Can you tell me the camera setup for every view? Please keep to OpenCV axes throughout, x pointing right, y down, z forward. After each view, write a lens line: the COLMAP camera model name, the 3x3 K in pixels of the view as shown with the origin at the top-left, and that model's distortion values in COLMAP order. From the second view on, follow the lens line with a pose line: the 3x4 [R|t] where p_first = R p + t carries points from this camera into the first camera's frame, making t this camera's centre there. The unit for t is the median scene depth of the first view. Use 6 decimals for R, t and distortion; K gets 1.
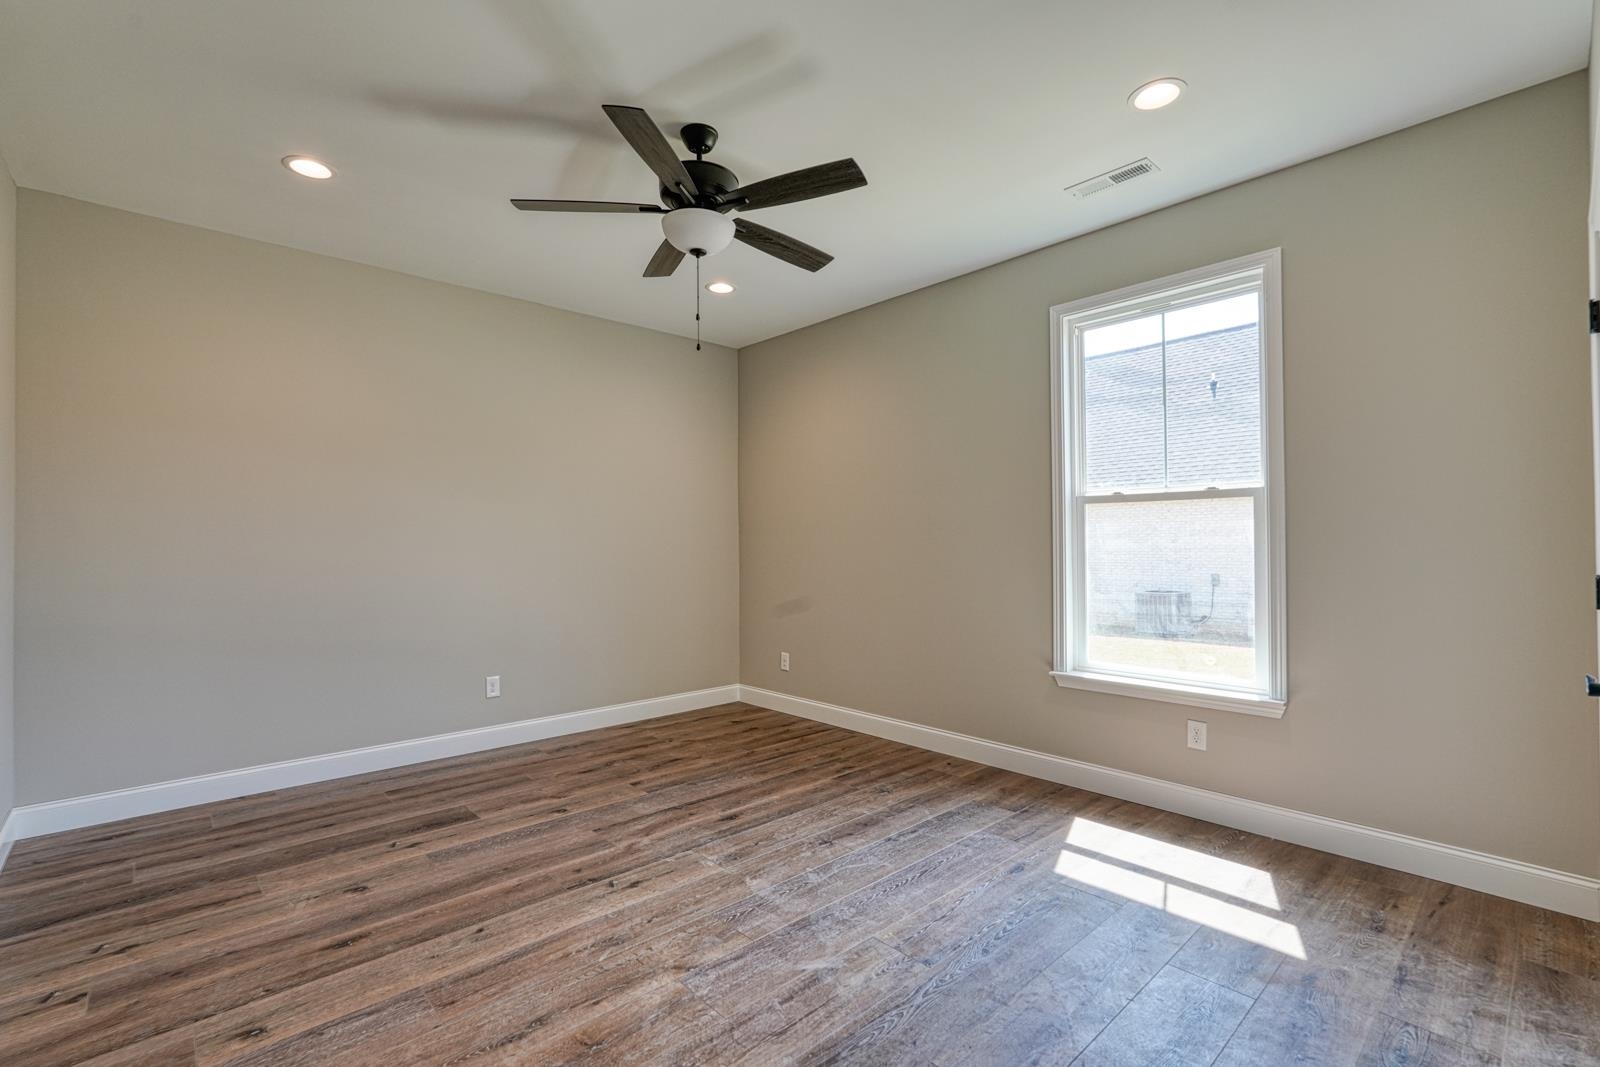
lens RADIAL K [[716.1, 0, 793.0], [0, 716.1, 536.2], [0, 0, 1]] dist [-0.013761, 0.008134]
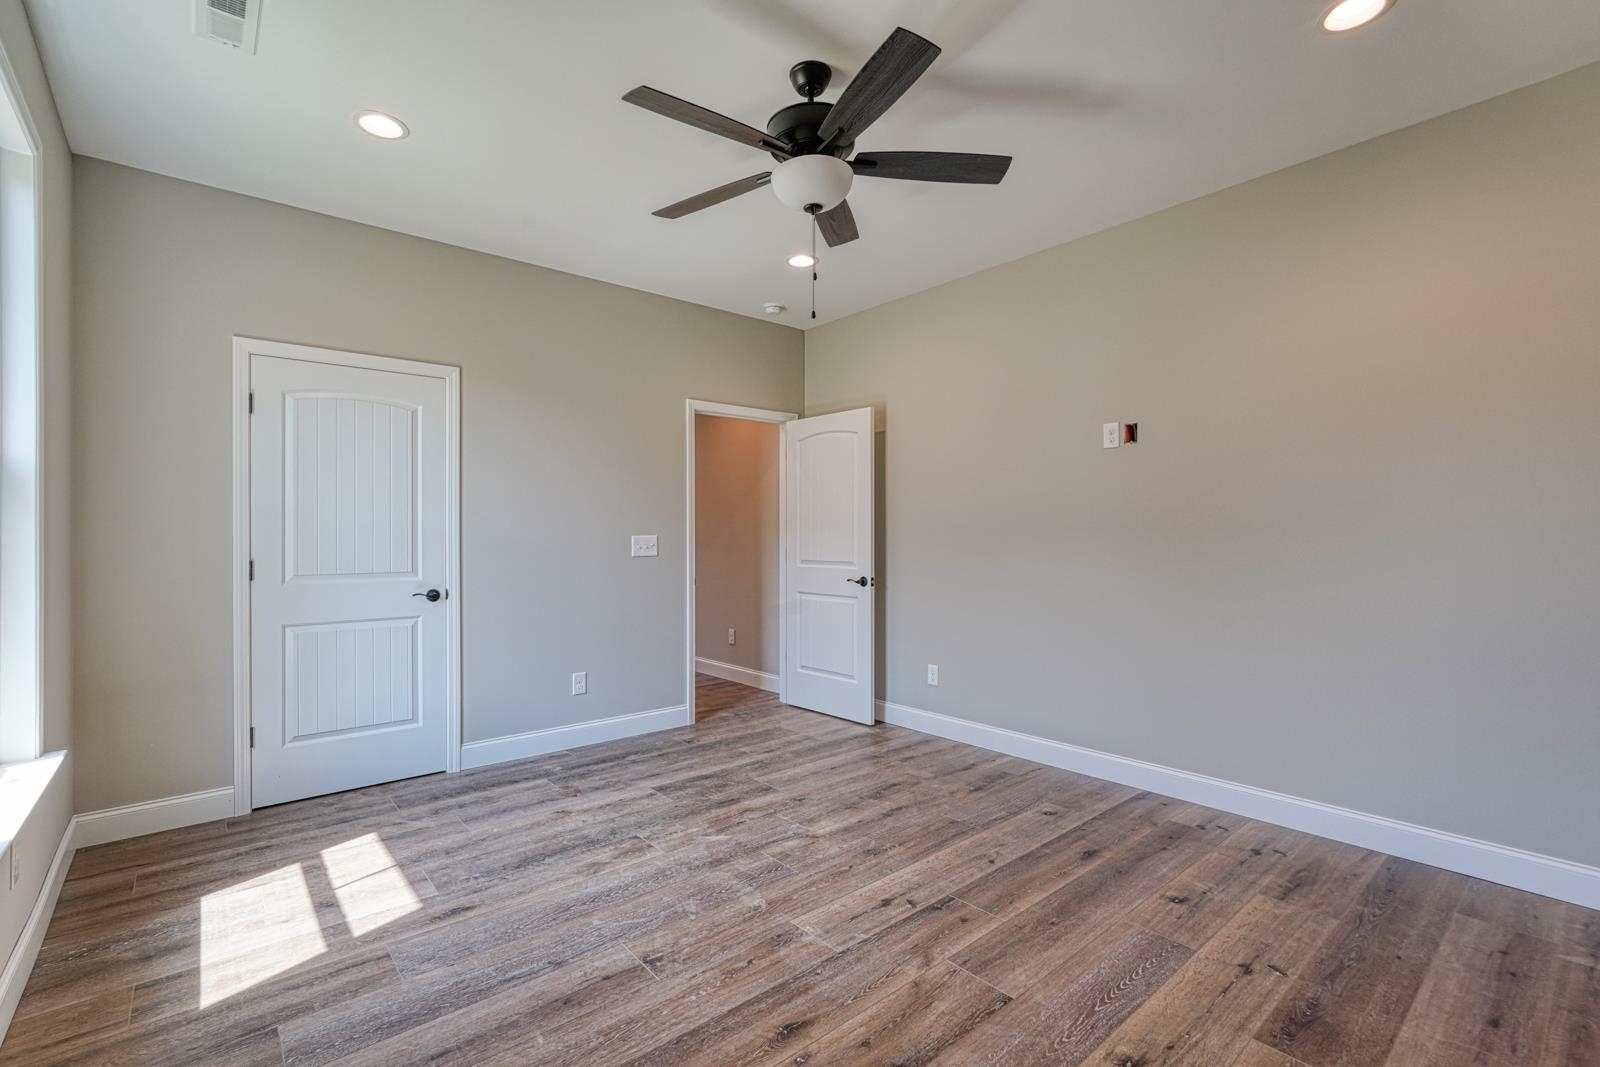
lens RADIAL K [[716.1, 0, 793.0], [0, 716.1, 536.2], [0, 0, 1]] dist [-0.013761, 0.008134]
pose [[-0.999358, 0.009500, 0.034543, -0.139104], [0.009232, 0.999926, -0.007908, 0.018248], [-0.034615, -0.007584, -0.999372, 1.949377]]
